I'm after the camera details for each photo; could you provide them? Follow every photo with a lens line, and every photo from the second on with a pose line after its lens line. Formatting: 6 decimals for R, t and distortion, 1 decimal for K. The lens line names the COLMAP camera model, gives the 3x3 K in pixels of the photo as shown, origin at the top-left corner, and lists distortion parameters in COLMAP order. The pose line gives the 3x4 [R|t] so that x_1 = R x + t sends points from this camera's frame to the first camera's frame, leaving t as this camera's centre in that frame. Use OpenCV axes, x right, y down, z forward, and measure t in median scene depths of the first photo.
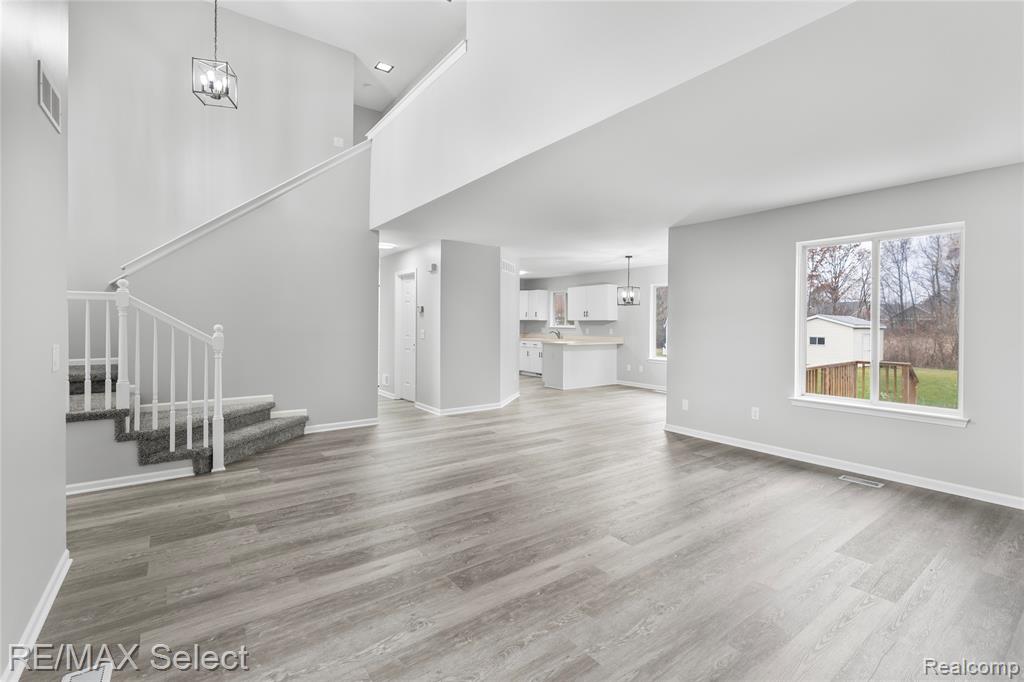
lens RADIAL K [[455.7, 0, 516.9], [0, 455.7, 334.9], [0, 0, 1]] dist [-0.003554, 0.000638]
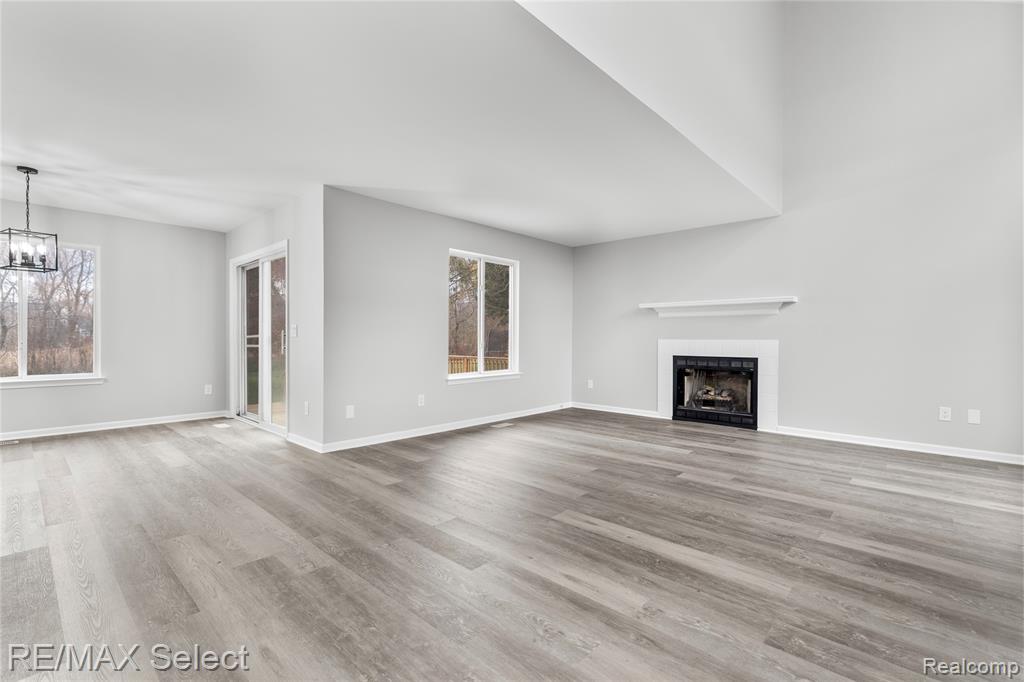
lens RADIAL K [[455.7, 0, 514.8], [0, 455.7, 334.7], [0, 0, 1]] dist [-0.003554, 0.000638]
pose [[-0.186218, 0.001673, 0.982507, -0.273141], [0.016284, 0.999866, 0.001384, 0.010380], [-0.982374, 0.016257, -0.186220, 0.476106]]
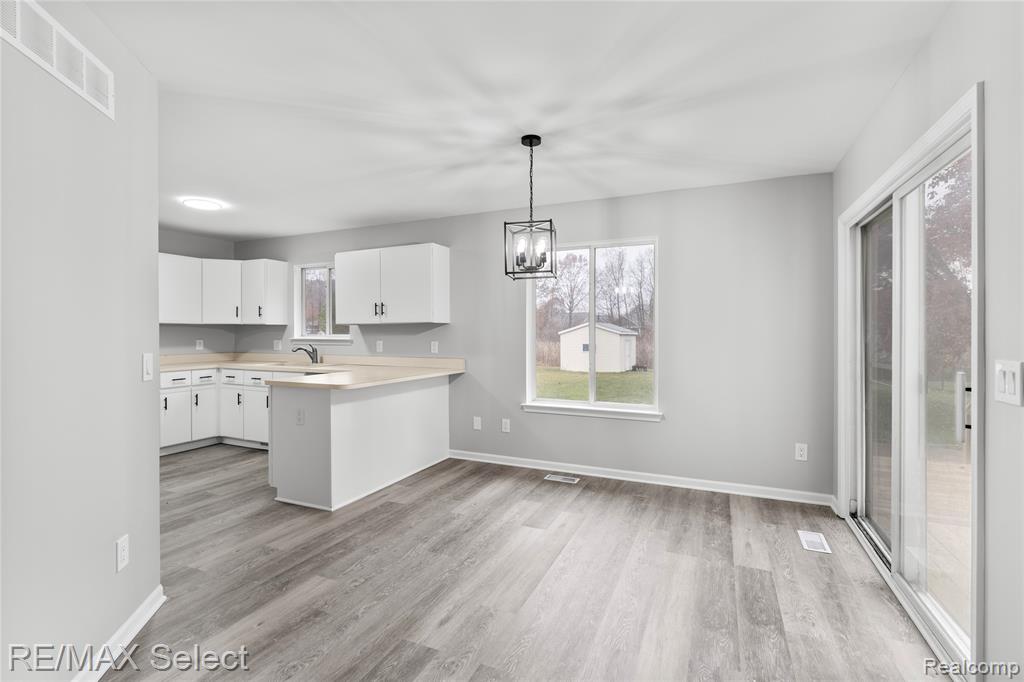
lens RADIAL K [[455.7, 0, 518.4], [0, 455.7, 344.9], [0, 0, 1]] dist [-0.003554, 0.000638]
pose [[0.869008, -0.019464, 0.494414, 0.049949], [0.017471, 0.999810, 0.008653, -0.012719], [-0.494489, 0.001118, 0.869183, 0.571950]]
